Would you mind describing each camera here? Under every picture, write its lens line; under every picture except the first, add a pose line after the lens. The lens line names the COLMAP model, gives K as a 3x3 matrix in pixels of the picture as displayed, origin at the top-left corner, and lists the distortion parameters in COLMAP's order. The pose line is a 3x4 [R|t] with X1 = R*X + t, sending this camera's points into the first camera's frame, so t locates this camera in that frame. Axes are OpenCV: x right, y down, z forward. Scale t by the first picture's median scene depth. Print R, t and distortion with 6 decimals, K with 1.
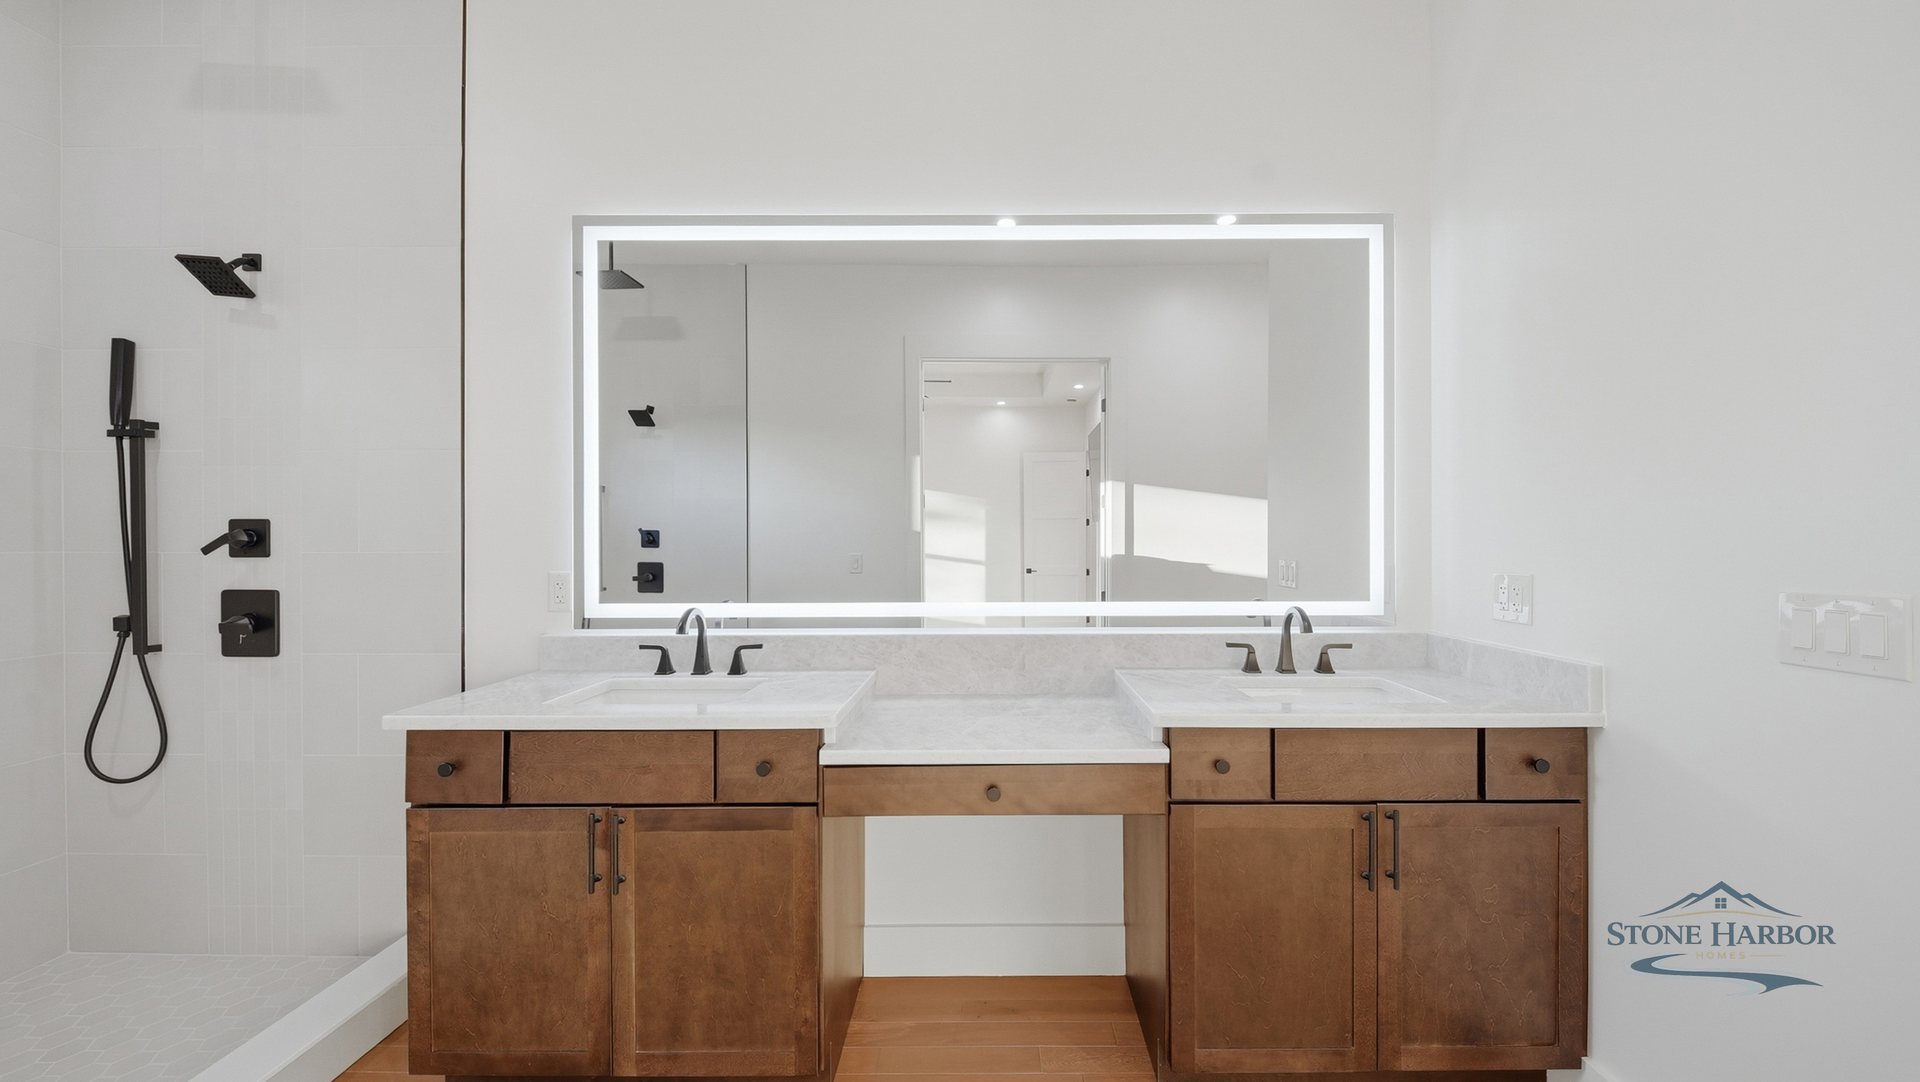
lens RADIAL K [[690.2, 0, 979.8], [0, 690.2, 548.5], [0, 0, 1]] dist [0.000501, -0.000263]
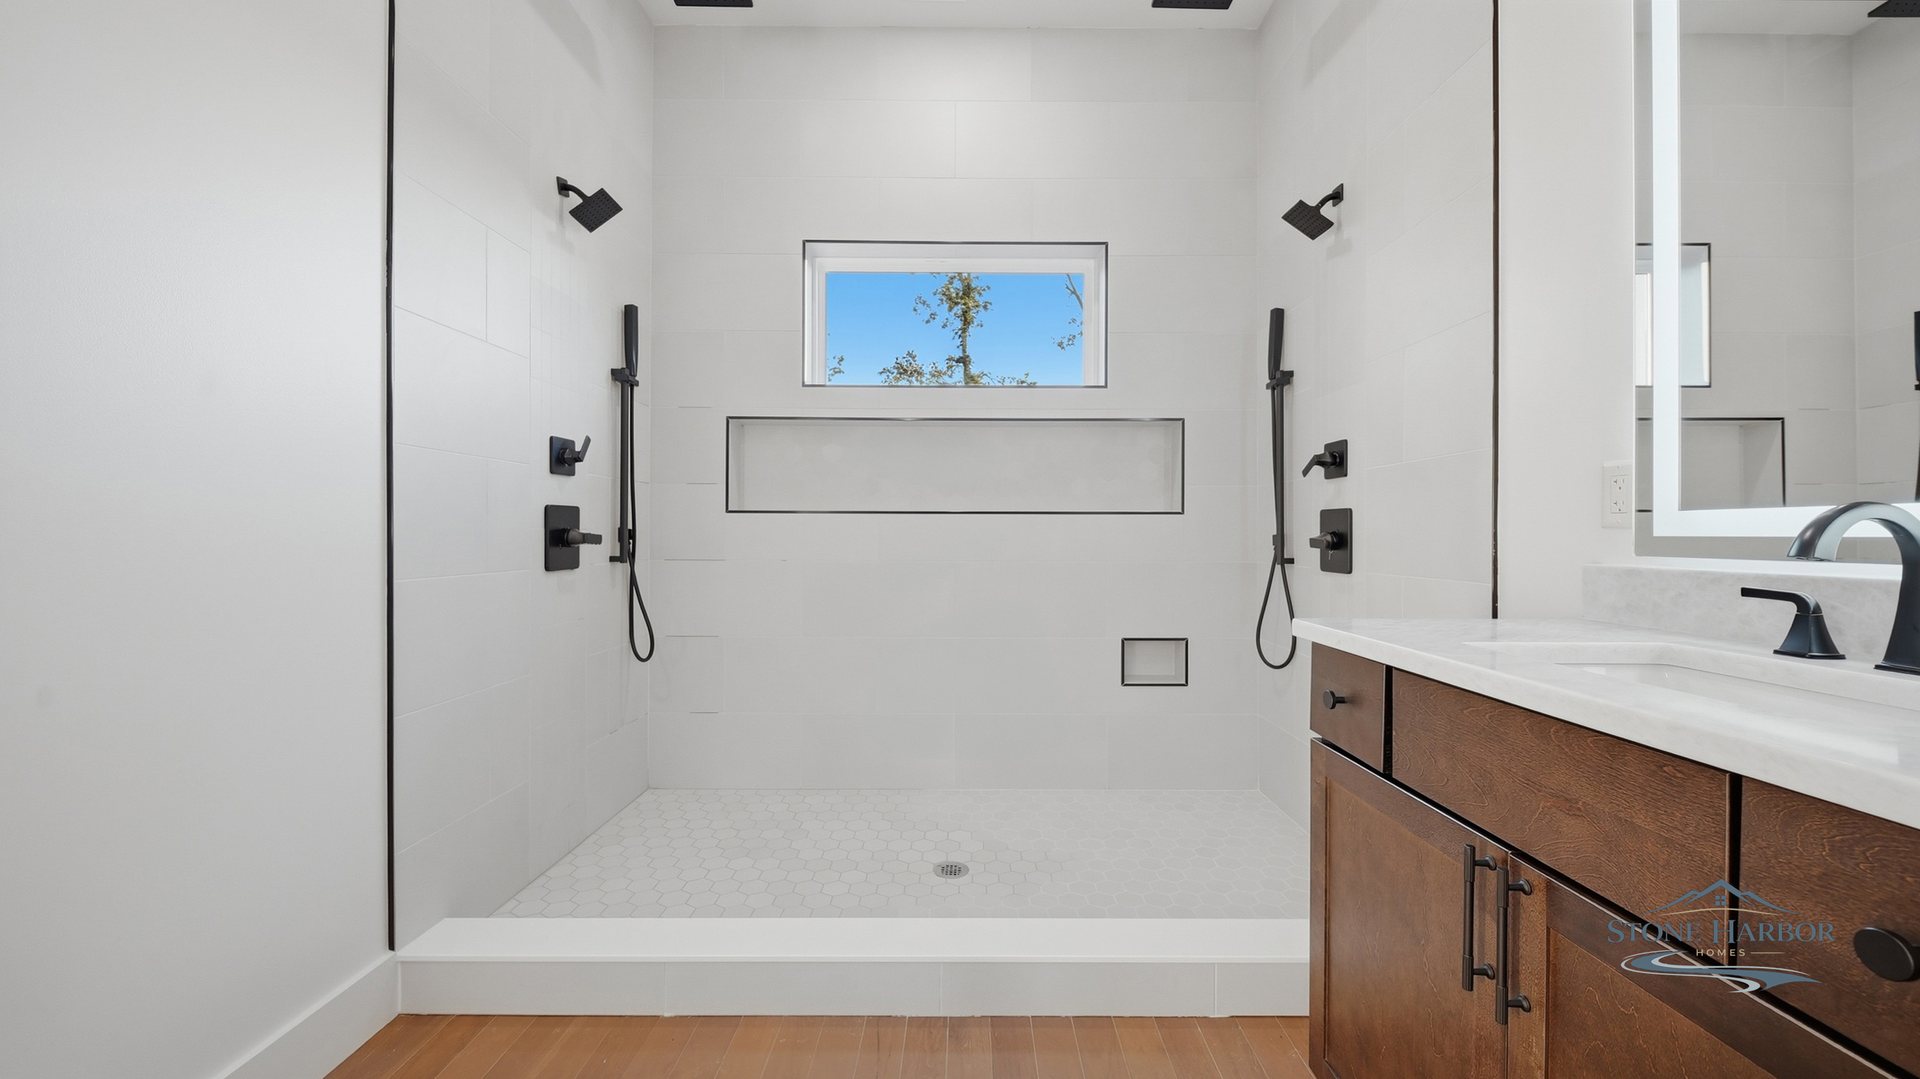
lens RADIAL K [[690.2, 0, 969.0], [0, 690.2, 536.5], [0, 0, 1]] dist [0.000501, -0.000263]
pose [[0.019011, 0.005212, -0.999806, -0.017145], [-0.007358, 0.999960, 0.005073, 0.106451], [0.999792, 0.007260, 0.019049, 0.449419]]
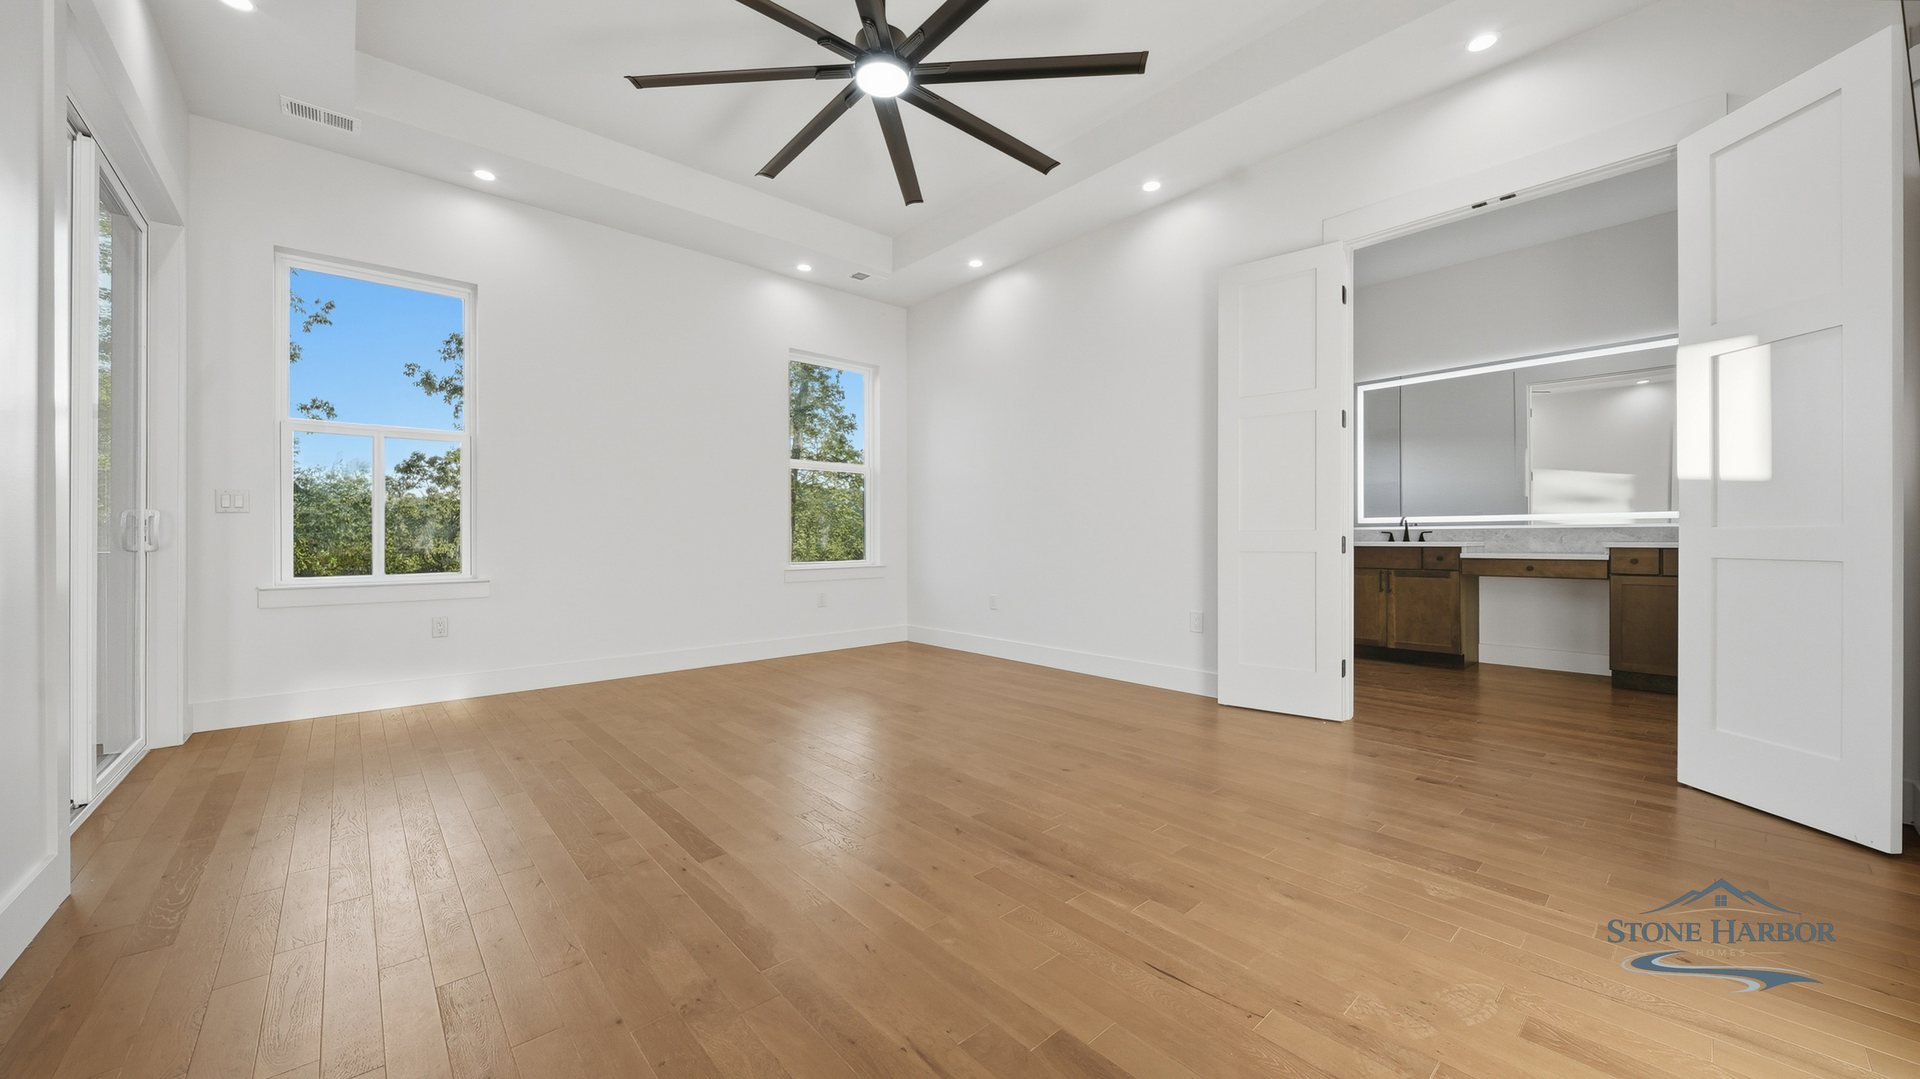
lens RADIAL K [[690.2, 0, 969.7], [0, 690.2, 536.9], [0, 0, 1]] dist [0.000501, -0.000263]
pose [[0.684016, -0.001265, -0.729466, 0.422894], [-0.003327, 0.999983, -0.004854, 0.184735], [0.729460, 0.005747, 0.684000, -2.201569]]
